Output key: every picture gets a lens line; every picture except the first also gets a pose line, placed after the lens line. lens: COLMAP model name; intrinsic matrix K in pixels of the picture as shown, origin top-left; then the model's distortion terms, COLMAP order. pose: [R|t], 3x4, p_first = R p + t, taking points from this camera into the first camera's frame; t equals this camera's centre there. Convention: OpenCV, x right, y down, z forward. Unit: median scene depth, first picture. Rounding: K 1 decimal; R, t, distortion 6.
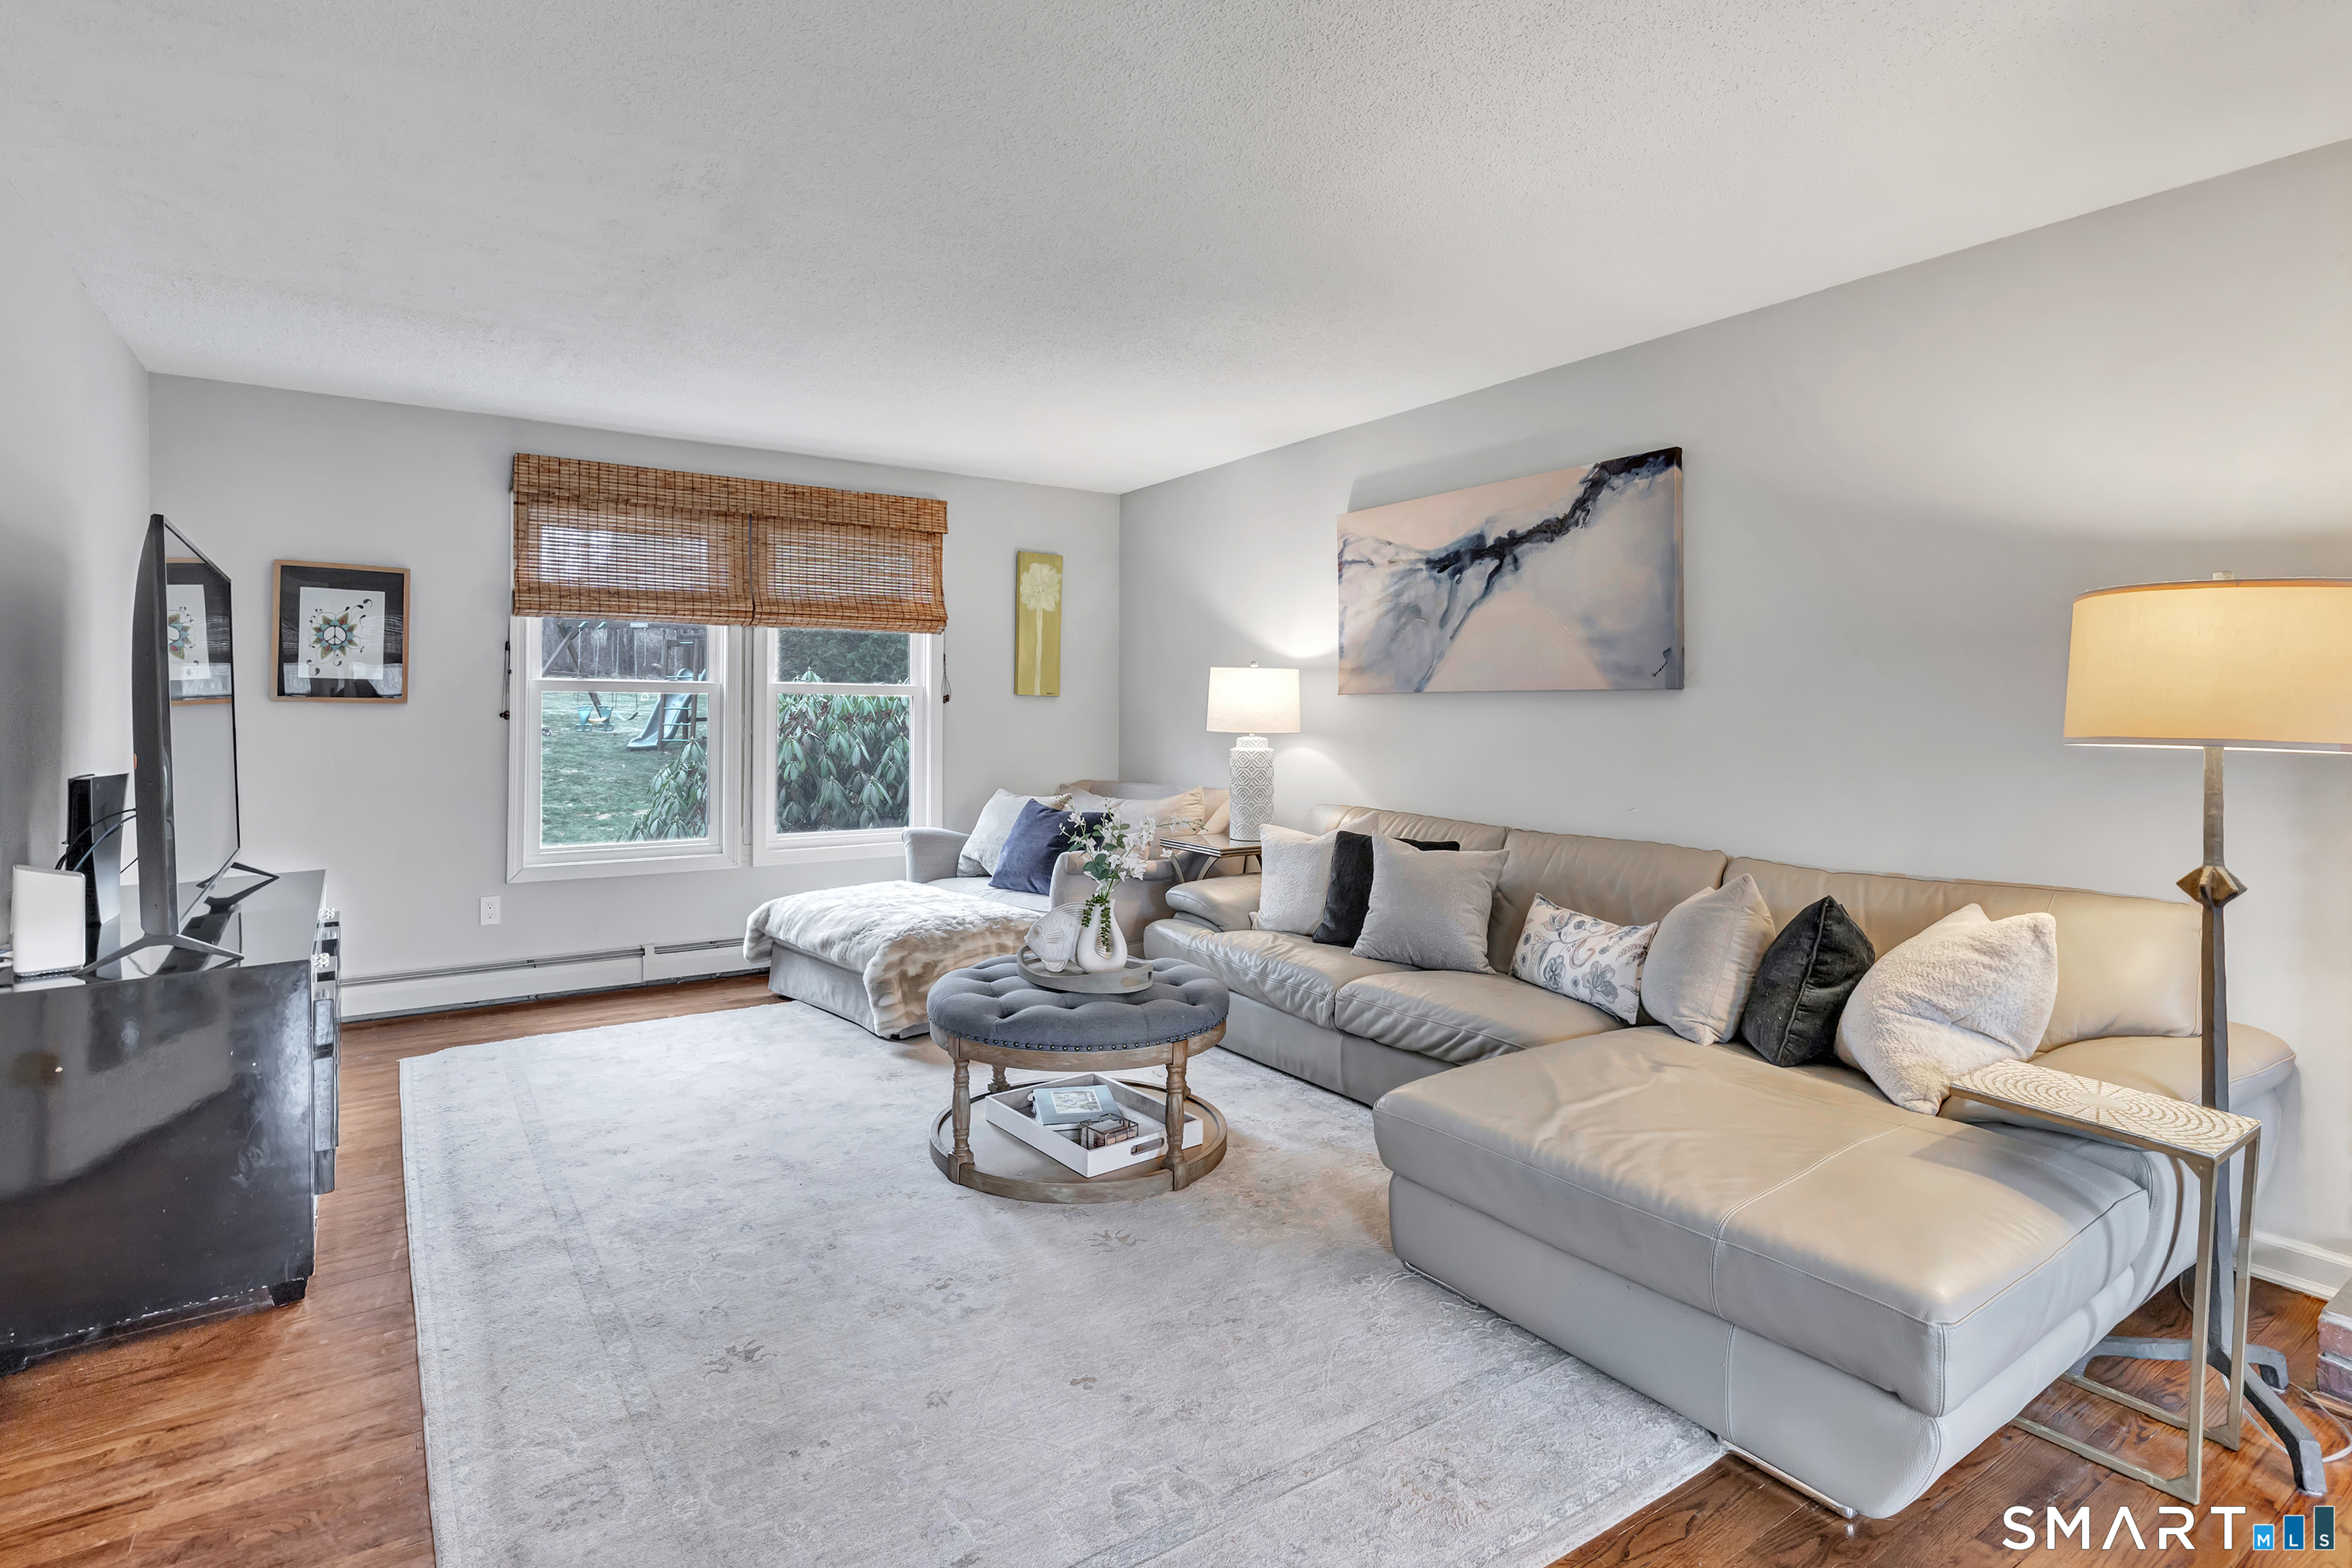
lens RADIAL K [[1135.4, 0, 1106.2], [0, 1135.4, 699.5], [0, 0, 1]] dist [0.000580, 0.000265]
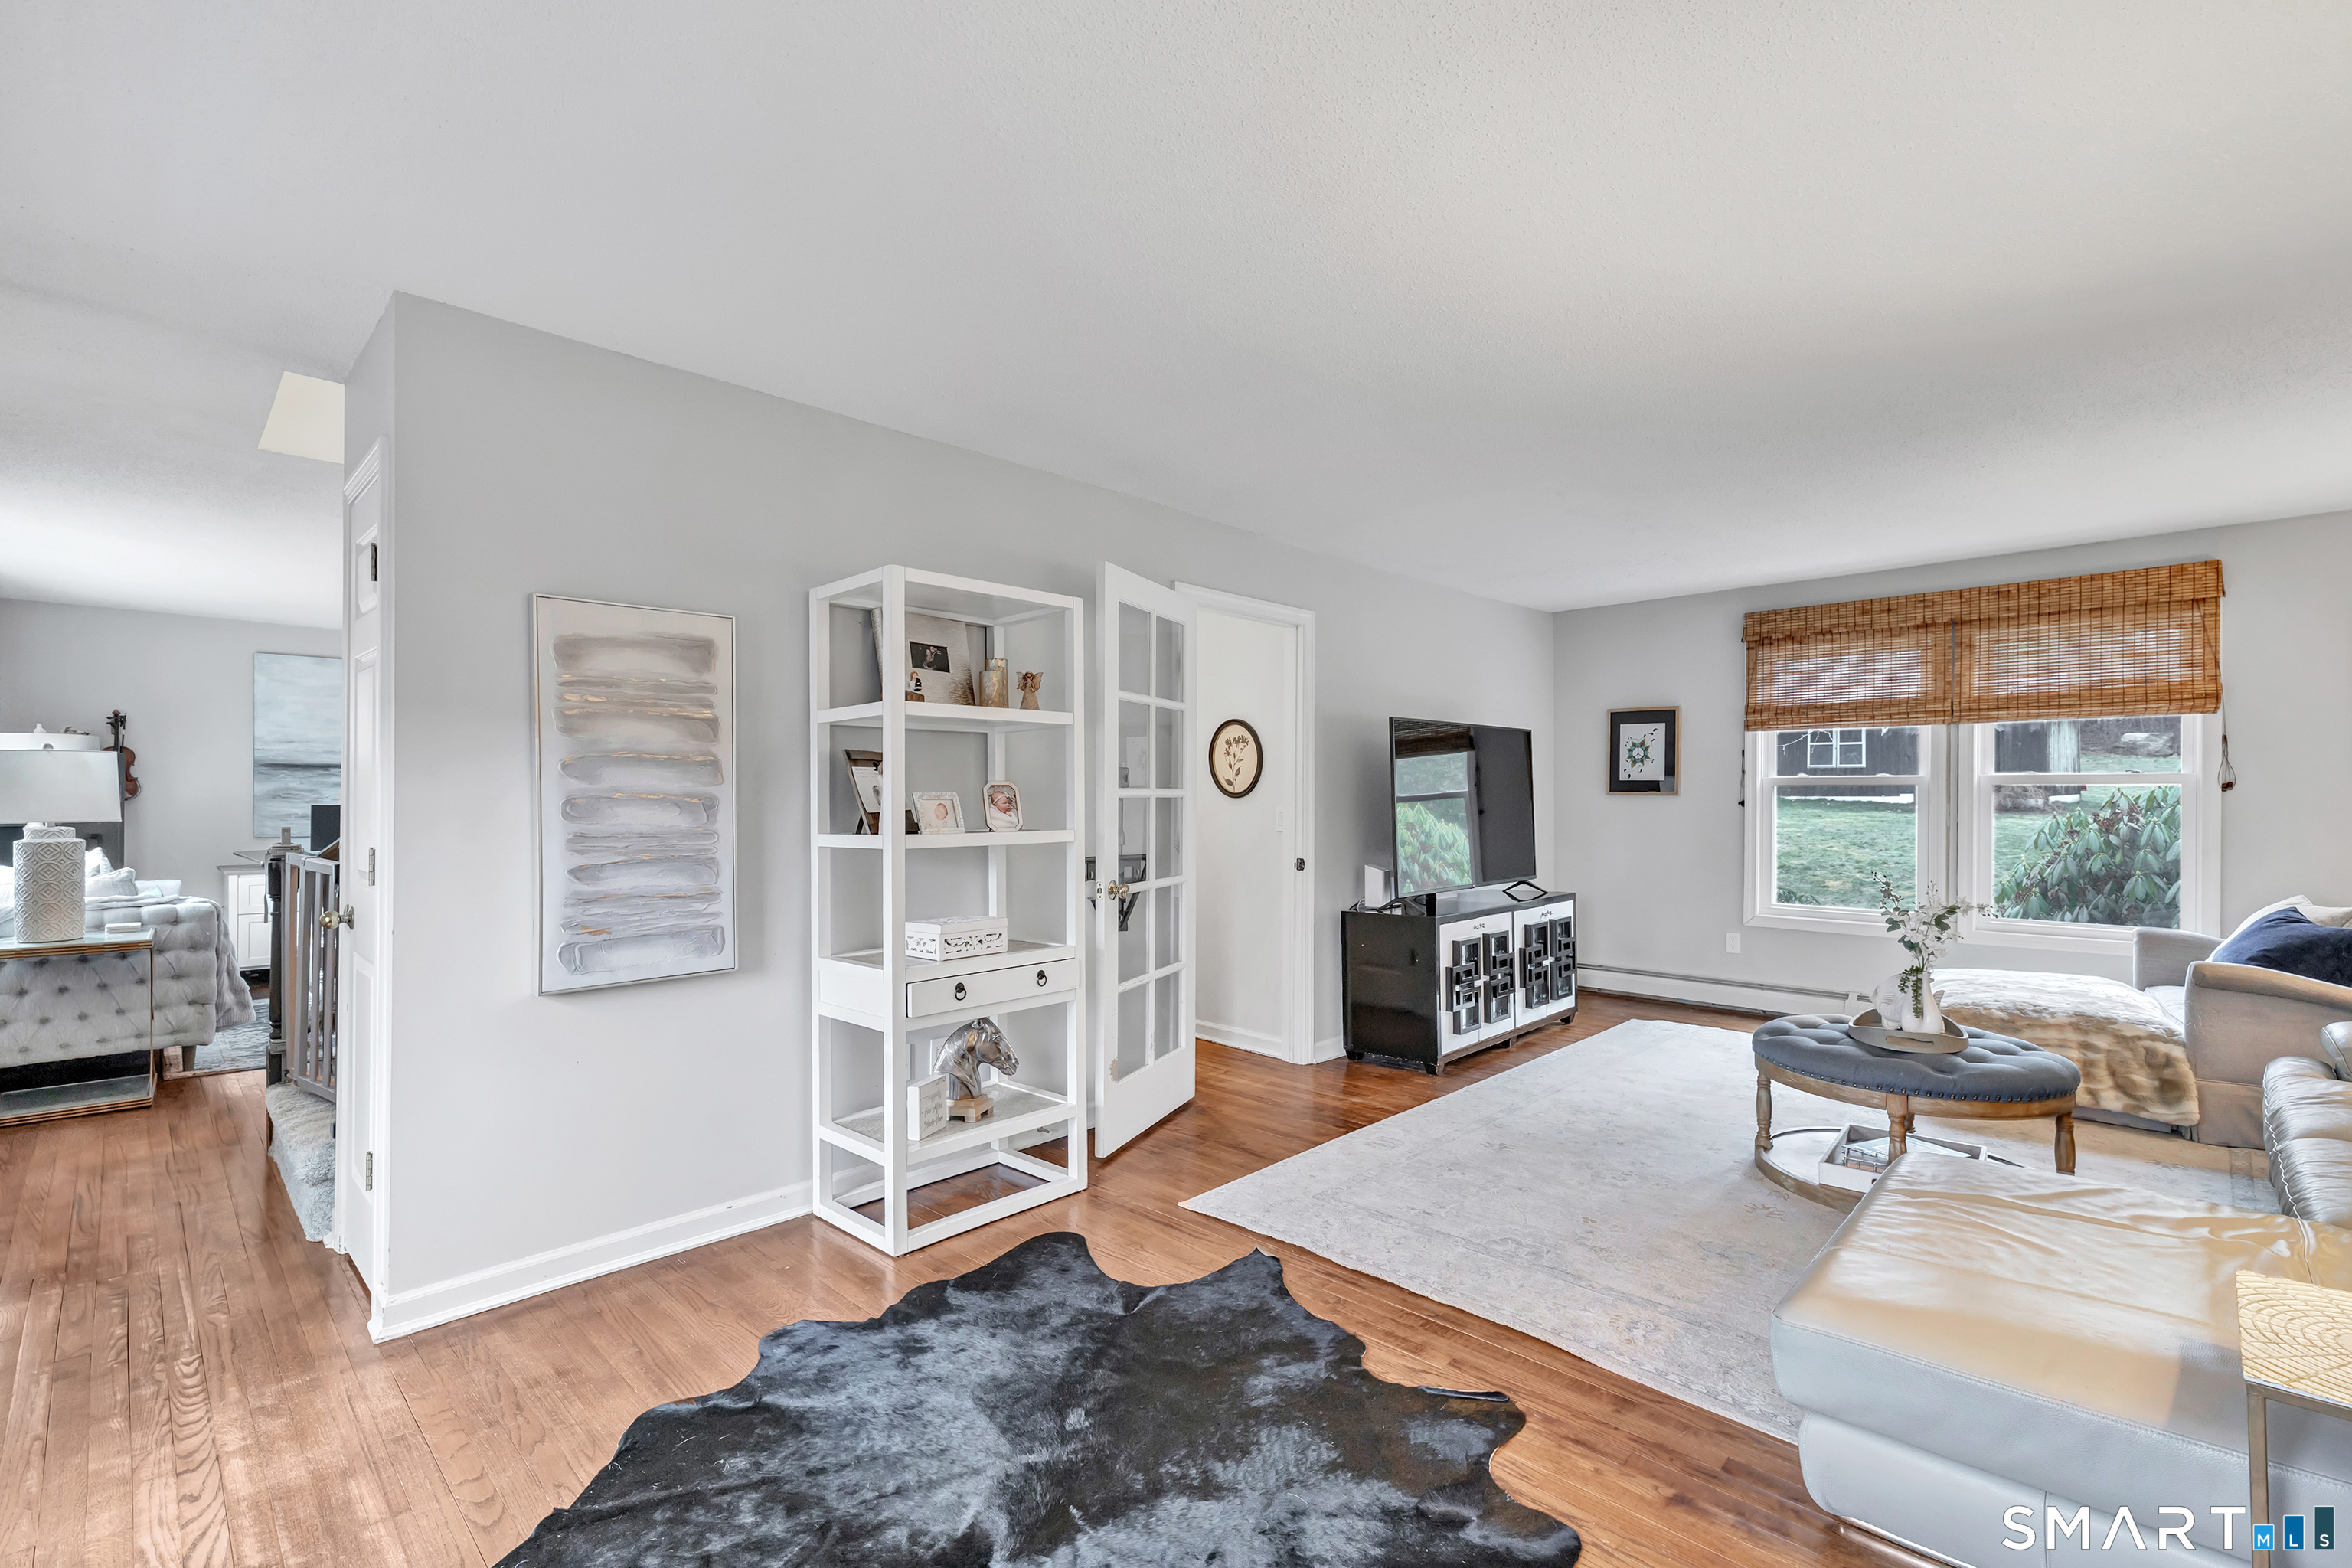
lens RADIAL K [[1029.3, 0, 1172.9], [0, 1029.3, 798.0], [0, 0, 1]] dist [0.001281, 0.001243]
pose [[0.216280, -0.003227, -0.976326, 0.549668], [0.010134, 0.999948, -0.001061, 0.001013], [0.976279, -0.009664, 0.216301, 0.052042]]
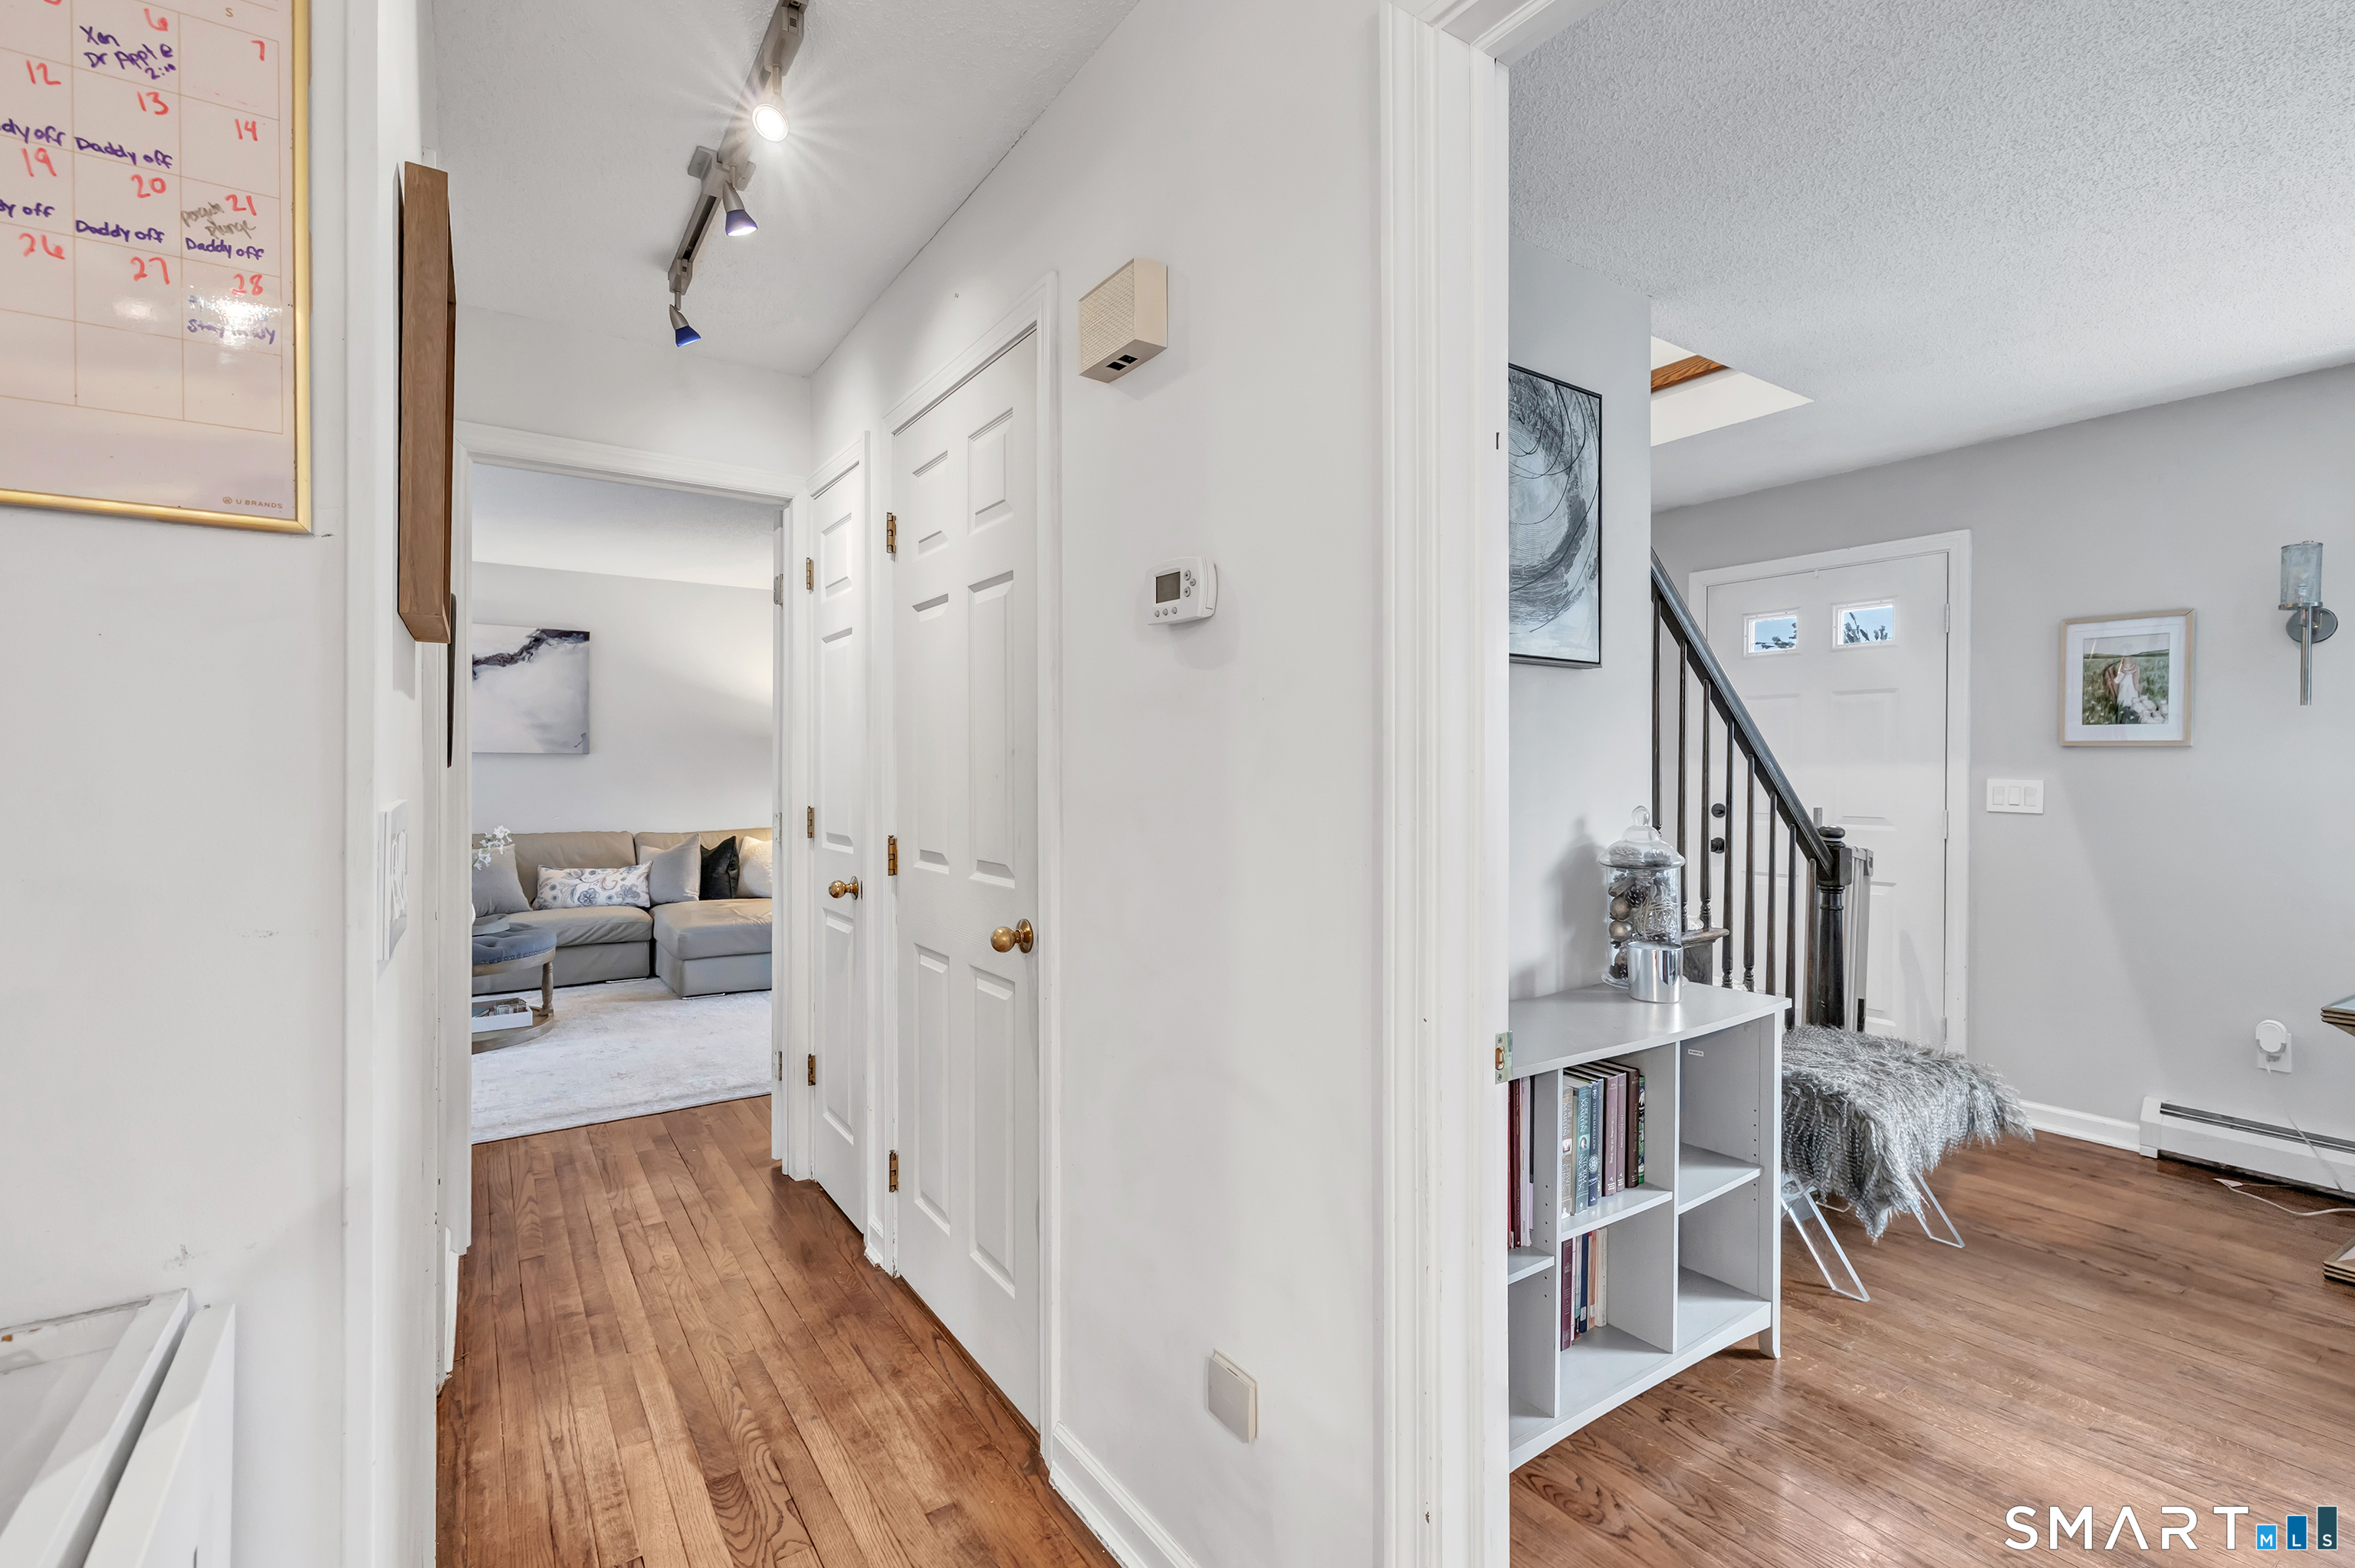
lens RADIAL K [[1030.5, 0, 1171.0], [0, 1030.5, 777.4], [0, 0, 1]] dist [0.001281, 0.001243]
pose [[-0.019686, -0.014269, 0.999704, -0.501274], [-0.013827, 0.999806, 0.013998, -0.002956], [-0.999711, -0.013548, -0.019880, 0.008044]]
